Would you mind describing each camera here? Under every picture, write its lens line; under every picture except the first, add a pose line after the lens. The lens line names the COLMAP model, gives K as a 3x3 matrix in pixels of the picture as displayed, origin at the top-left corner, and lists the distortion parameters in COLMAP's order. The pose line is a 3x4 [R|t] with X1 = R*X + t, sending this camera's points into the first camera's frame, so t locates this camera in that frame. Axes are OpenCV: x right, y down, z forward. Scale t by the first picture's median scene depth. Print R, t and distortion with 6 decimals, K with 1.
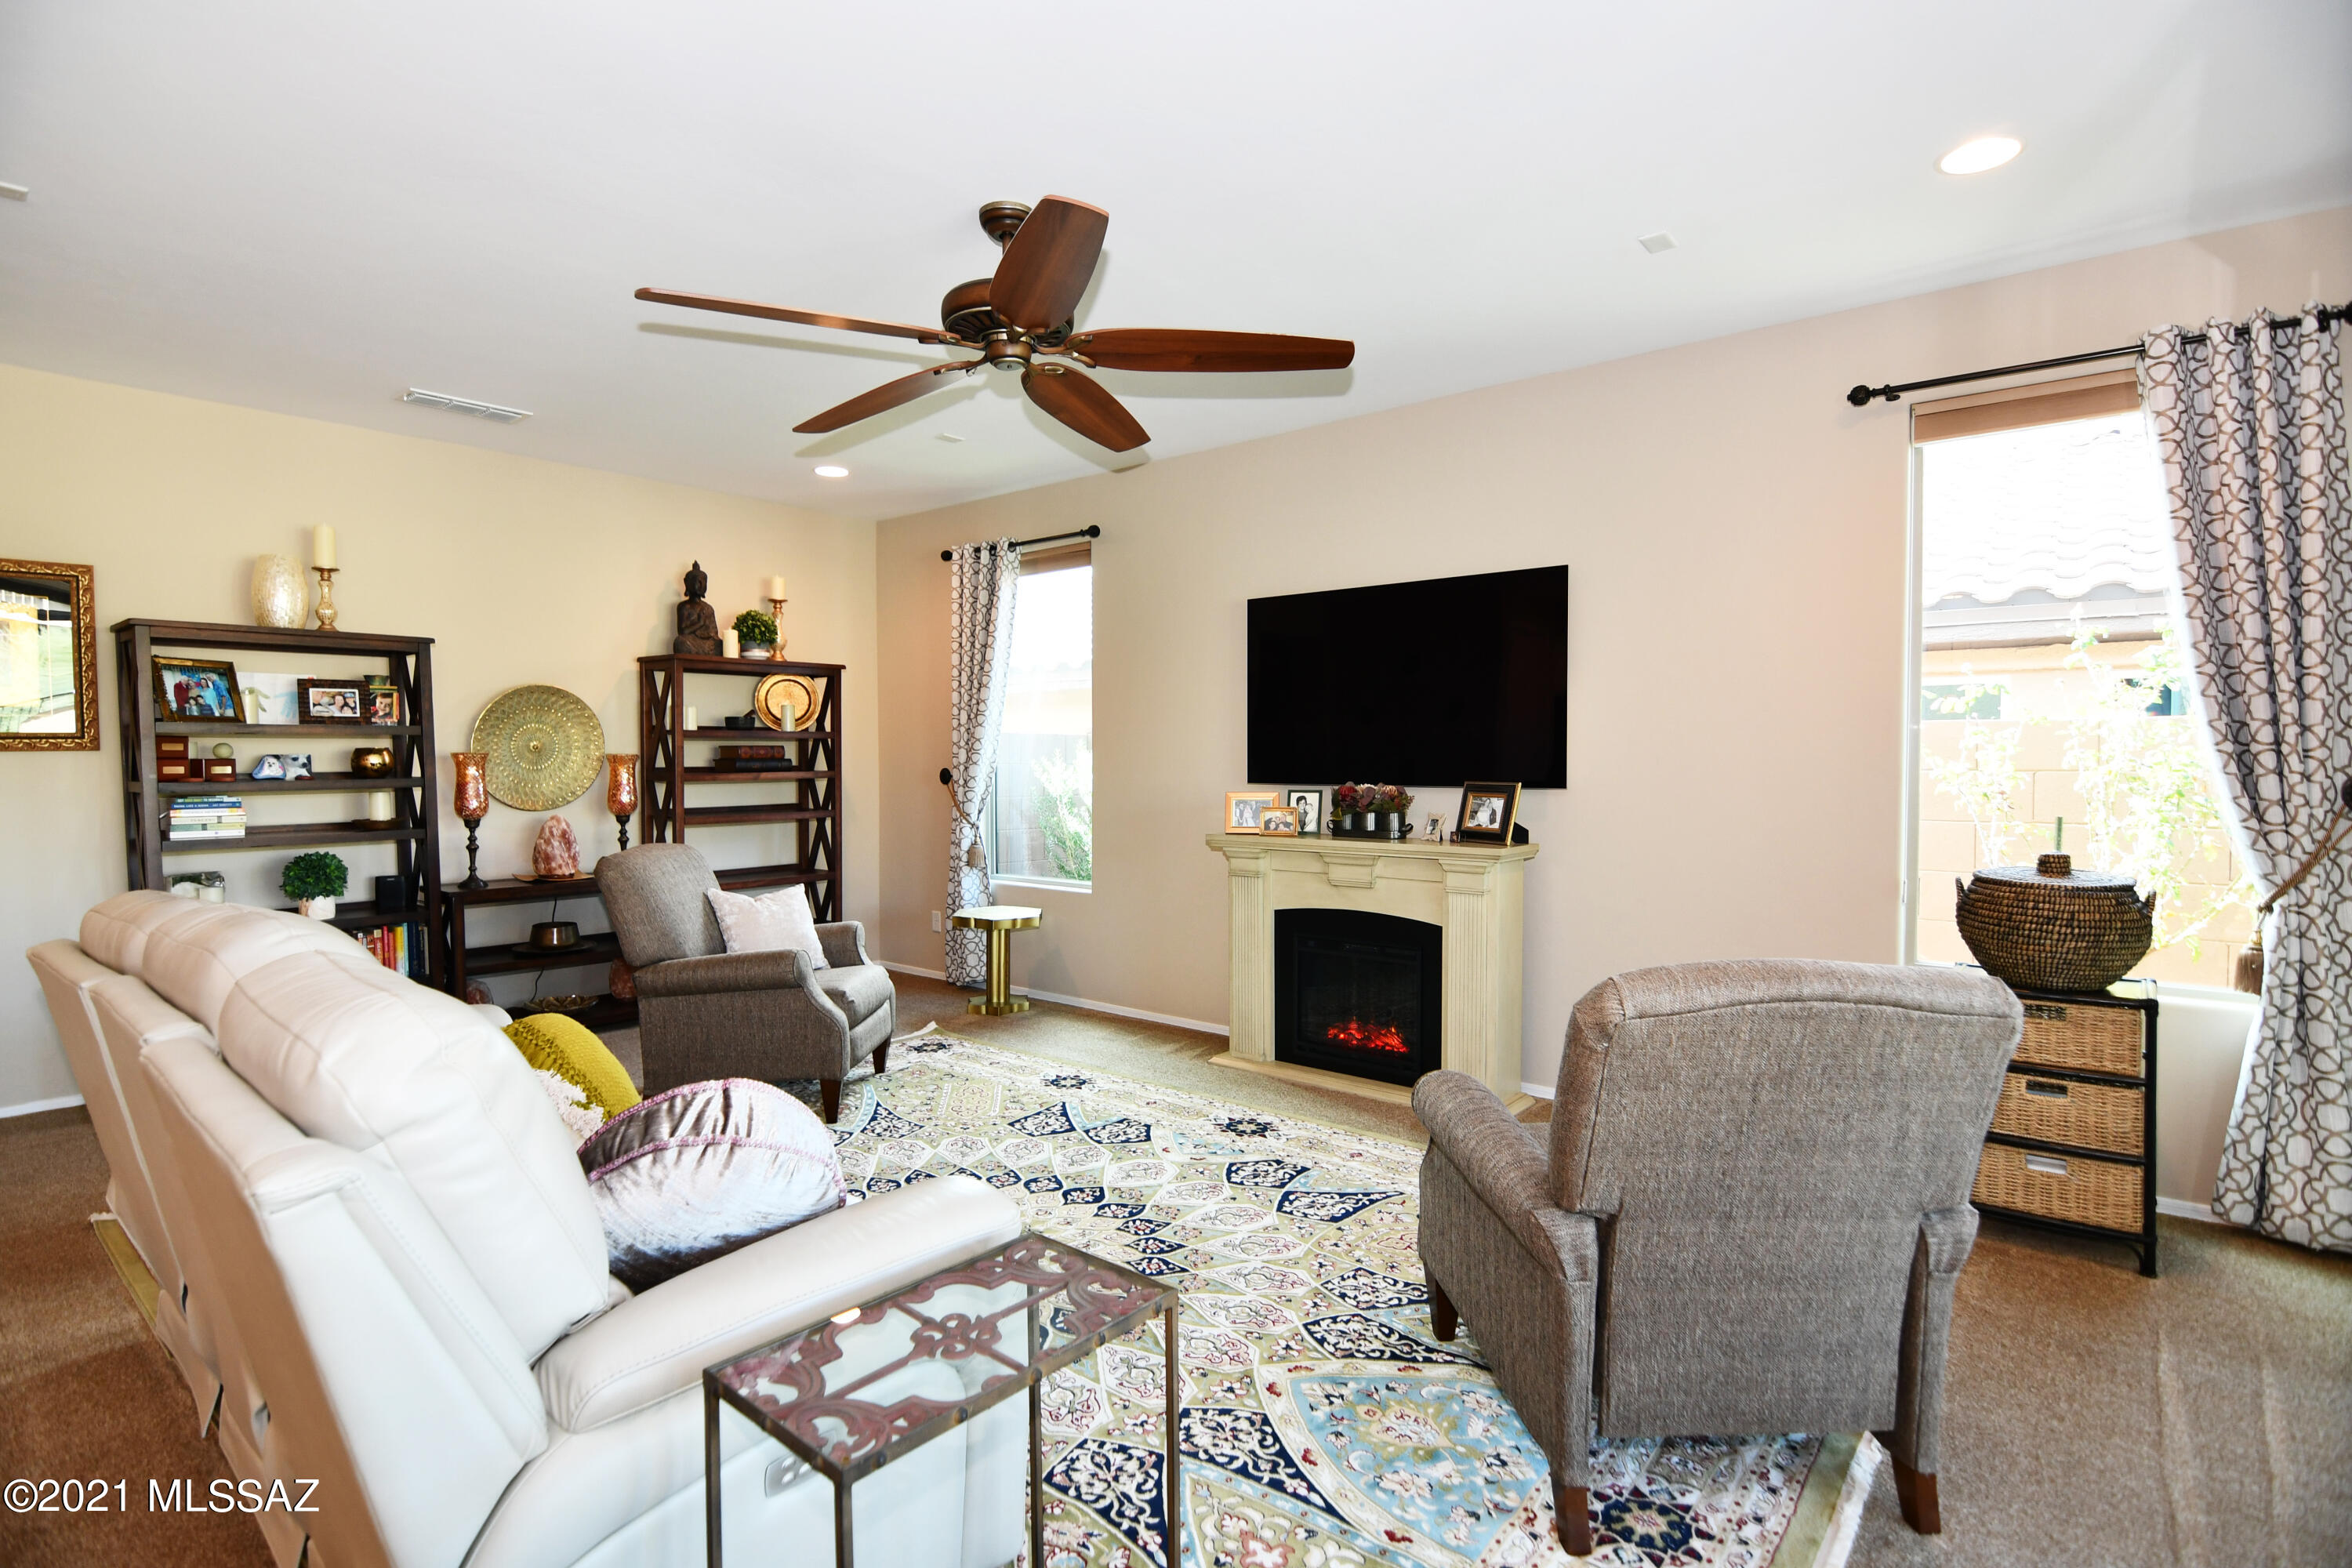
lens RADIAL K [[1144.5, 0, 1157.2], [0, 1144.5, 777.4], [0, 0, 1]] dist [-0.006193, -0.009667]
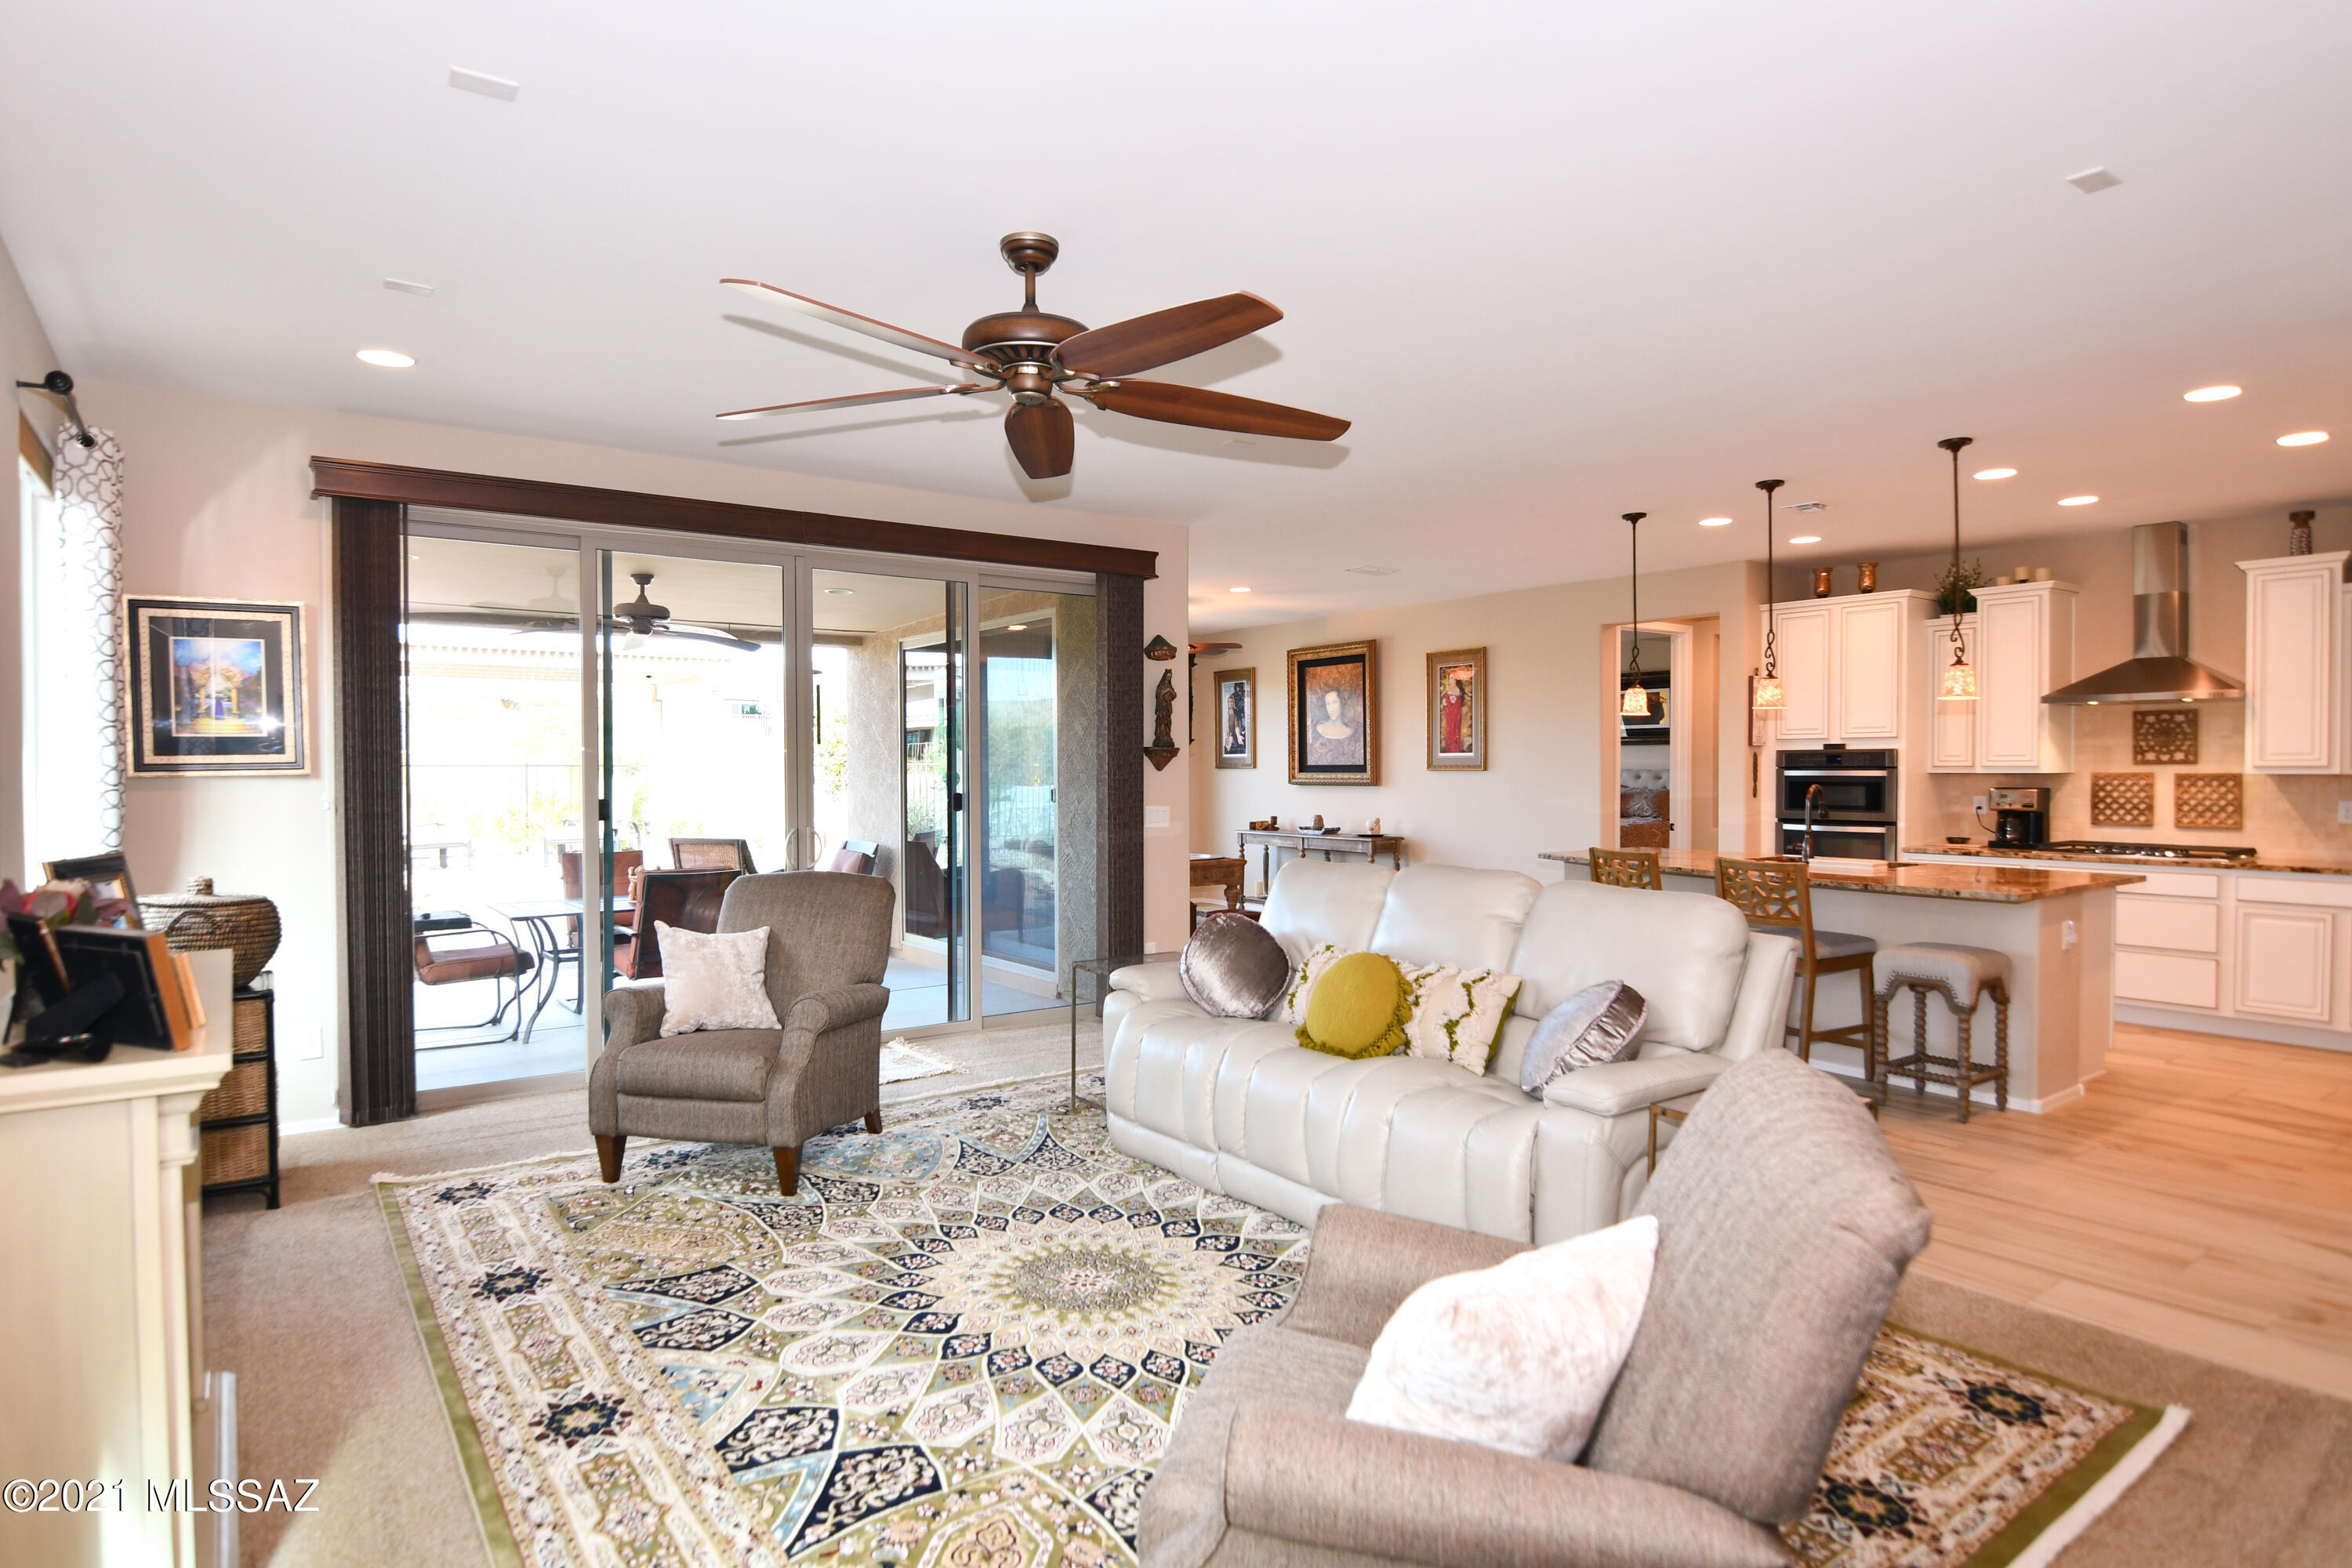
lens RADIAL K [[1303.4, 0, 1168.6], [0, 1303.4, 790.0], [0, 0, 1]] dist [0.003153, -0.007189]
pose [[-0.972385, -0.001182, 0.233379, -0.350648], [0.007426, 0.999324, 0.036003, -0.045839], [-0.233264, 0.036742, -0.971719, 1.442285]]
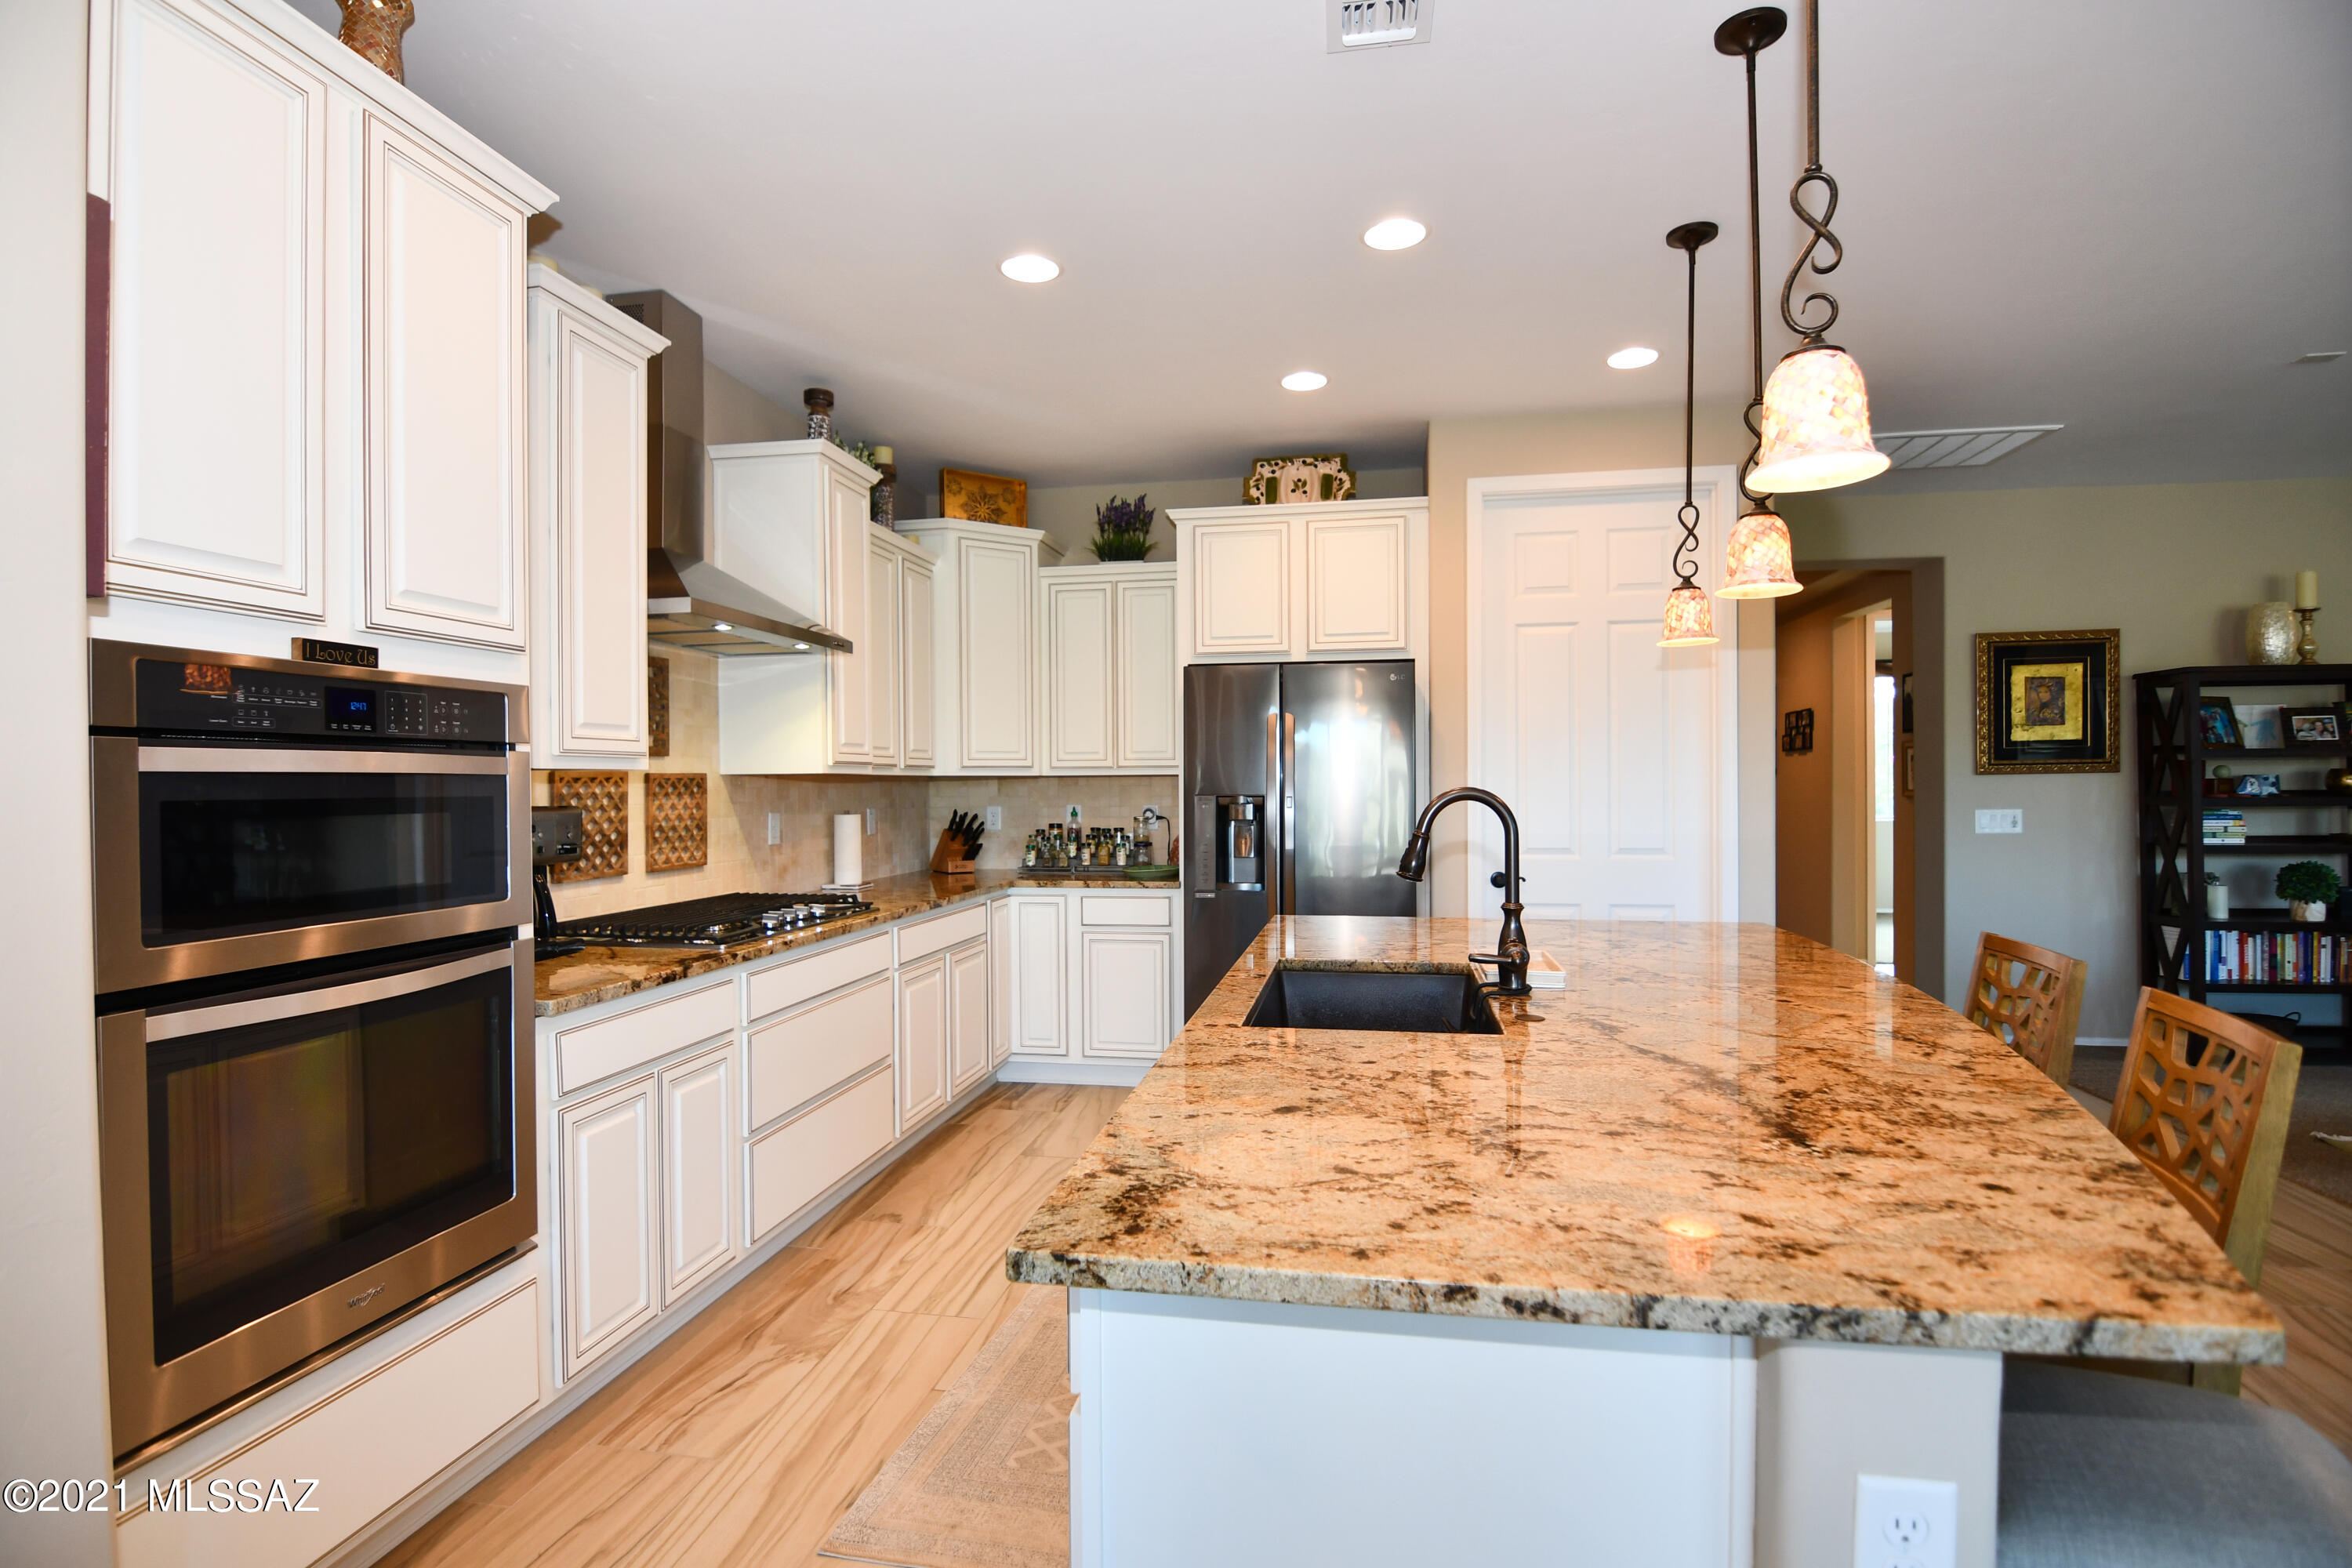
lens RADIAL K [[1144.5, 0, 1164.5], [0, 1144.5, 793.4], [0, 0, 1]] dist [-0.006193, -0.009667]
pose [[0.489229, 0.006533, -0.872131, -0.350495], [-0.012127, 0.999926, 0.000688, 0.012679], [0.872071, 0.010239, 0.489272, -0.587607]]
